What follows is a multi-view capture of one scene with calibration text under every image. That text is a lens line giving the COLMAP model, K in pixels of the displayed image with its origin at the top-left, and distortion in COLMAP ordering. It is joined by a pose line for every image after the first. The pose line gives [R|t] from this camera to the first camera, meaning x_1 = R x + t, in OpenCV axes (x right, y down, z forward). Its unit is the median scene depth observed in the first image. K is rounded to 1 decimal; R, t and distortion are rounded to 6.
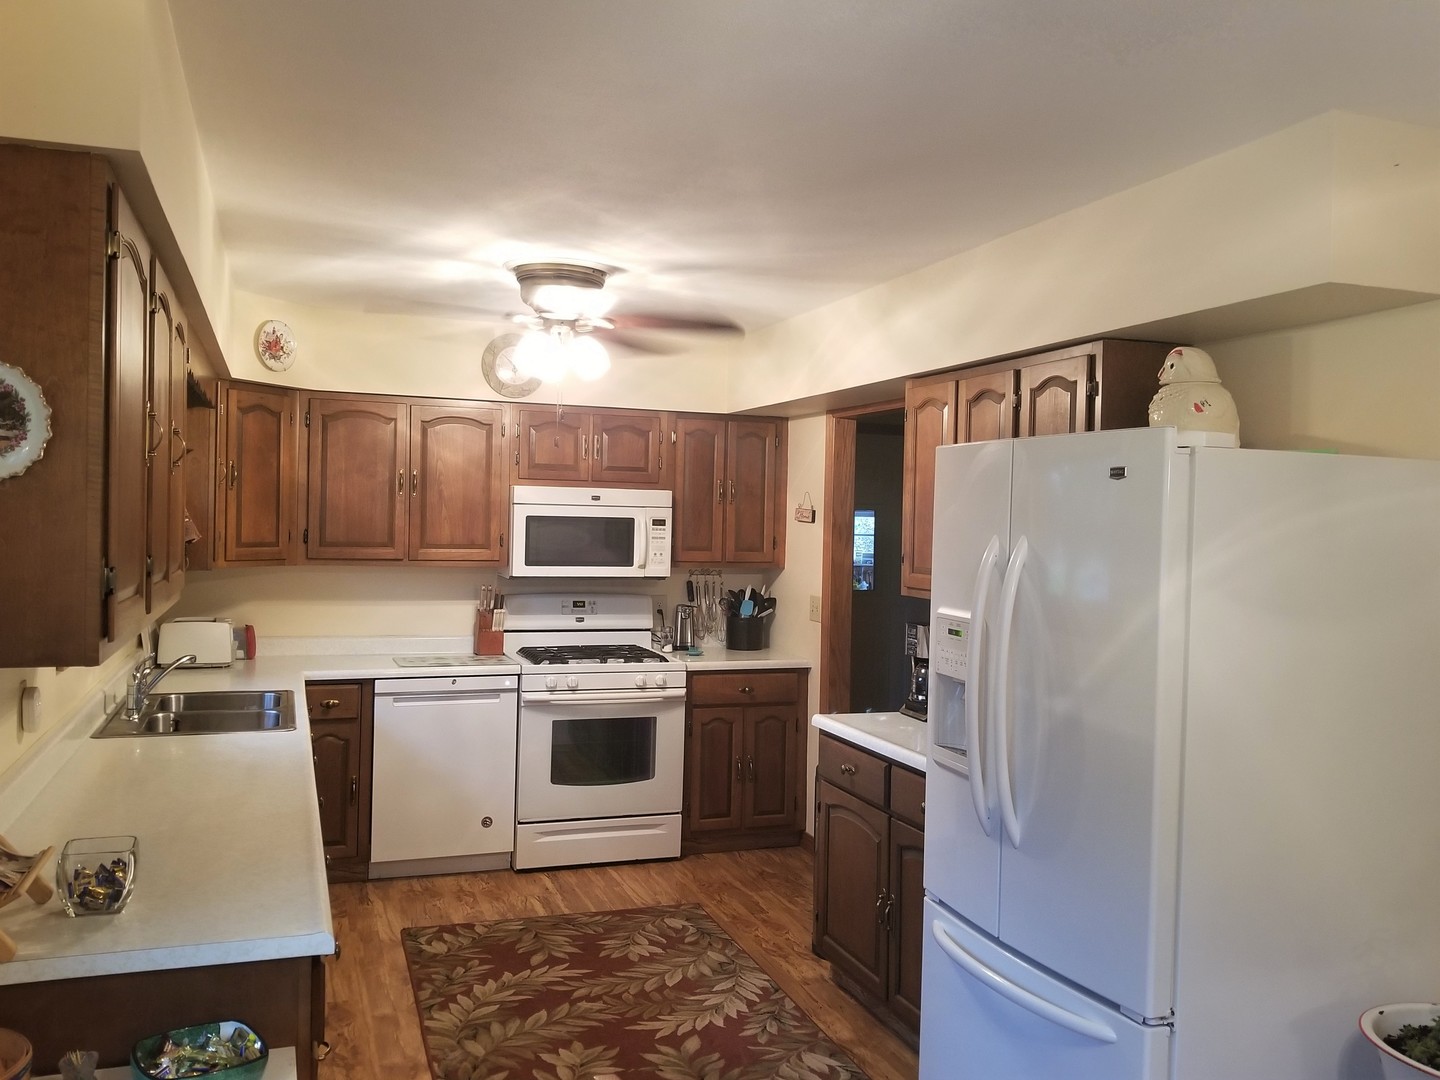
lens RADIAL K [[1170.9, 0, 714.6], [0, 1170.9, 541.3], [0, 0, 1]] dist [0.045231, -0.011289]
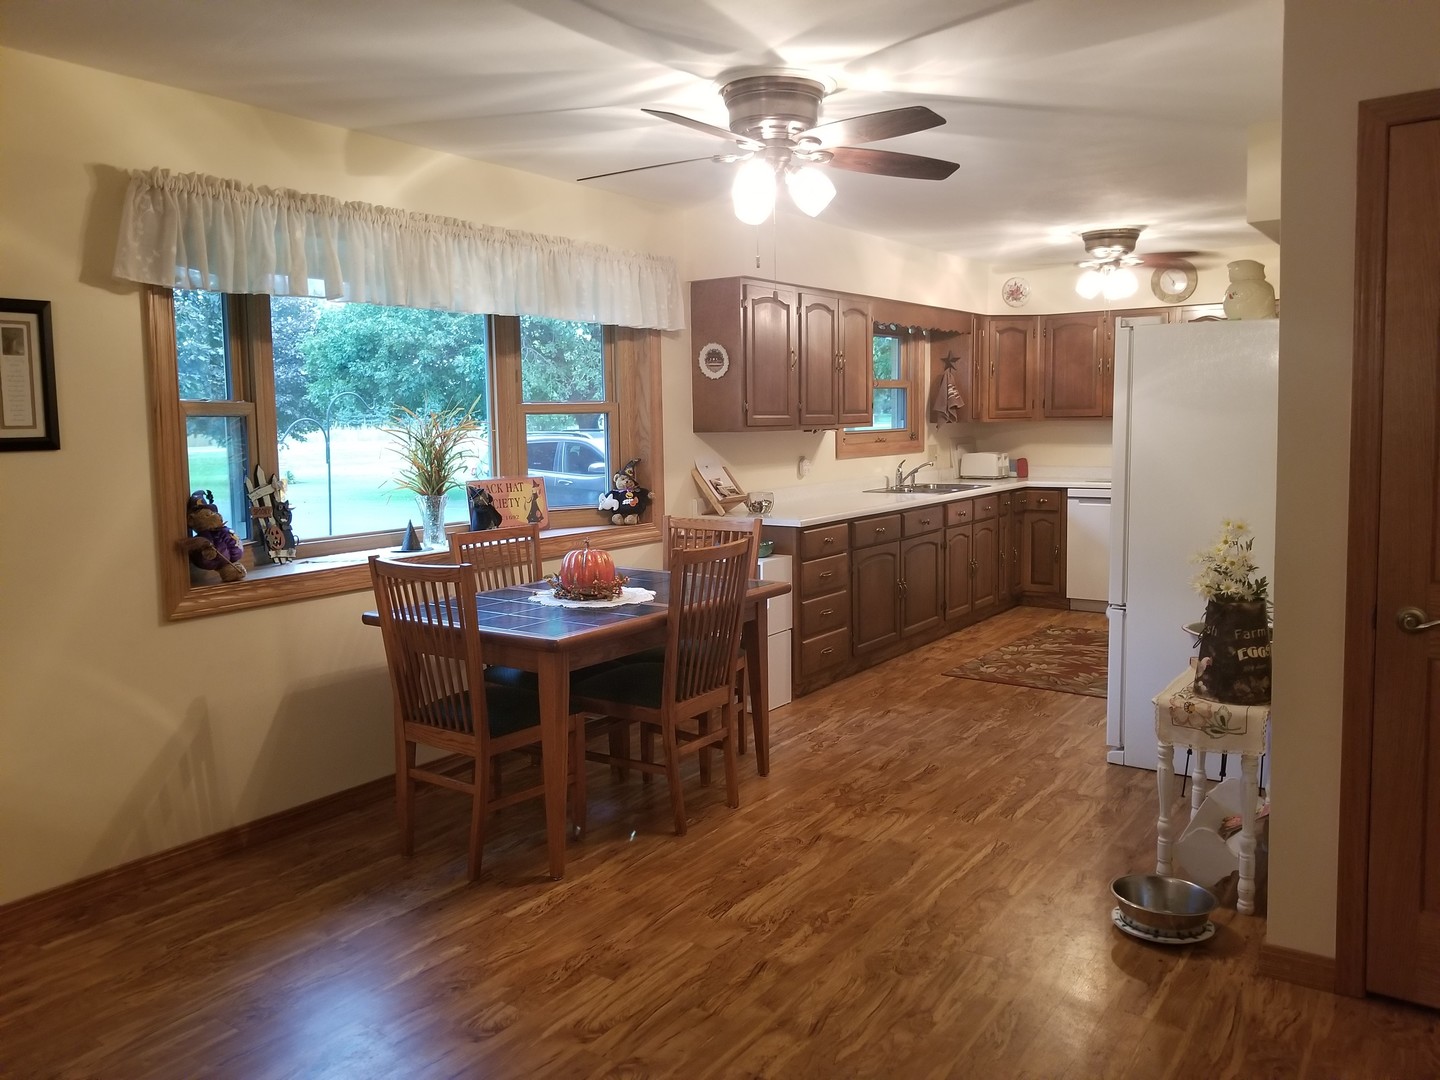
lens RADIAL K [[1110.8, 0, 683.8], [0, 1110.8, 506.1], [0, 0, 1]] dist [0.018147, -0.039967]
pose [[0.544486, 0.037195, -0.837945, 0.695461], [0.014194, 0.998465, 0.053543, 0.049093], [0.838650, -0.041048, 0.543122, -0.285730]]
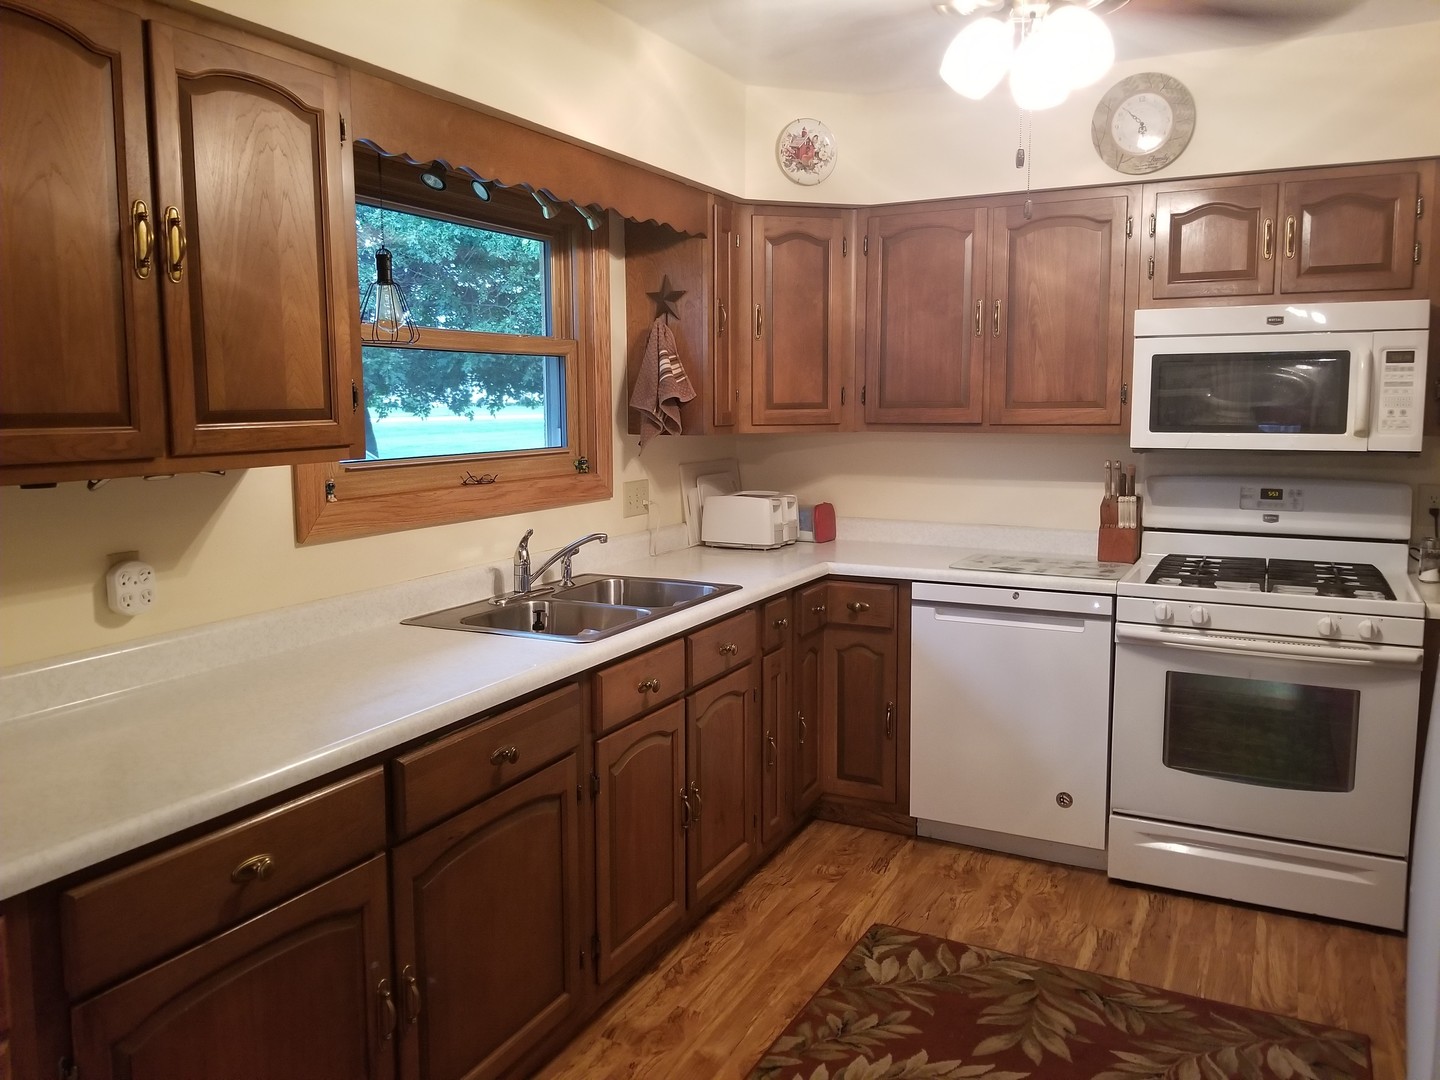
lens RADIAL K [[1110.8, 0, 715.8], [0, 1110.8, 525.1], [0, 0, 1]] dist [0.018147, -0.039967]
pose [[0.677860, 0.057016, -0.732977, 0.140266], [0.007435, 0.996406, 0.084383, 0.019203], [0.735153, -0.062650, 0.675000, 0.410992]]
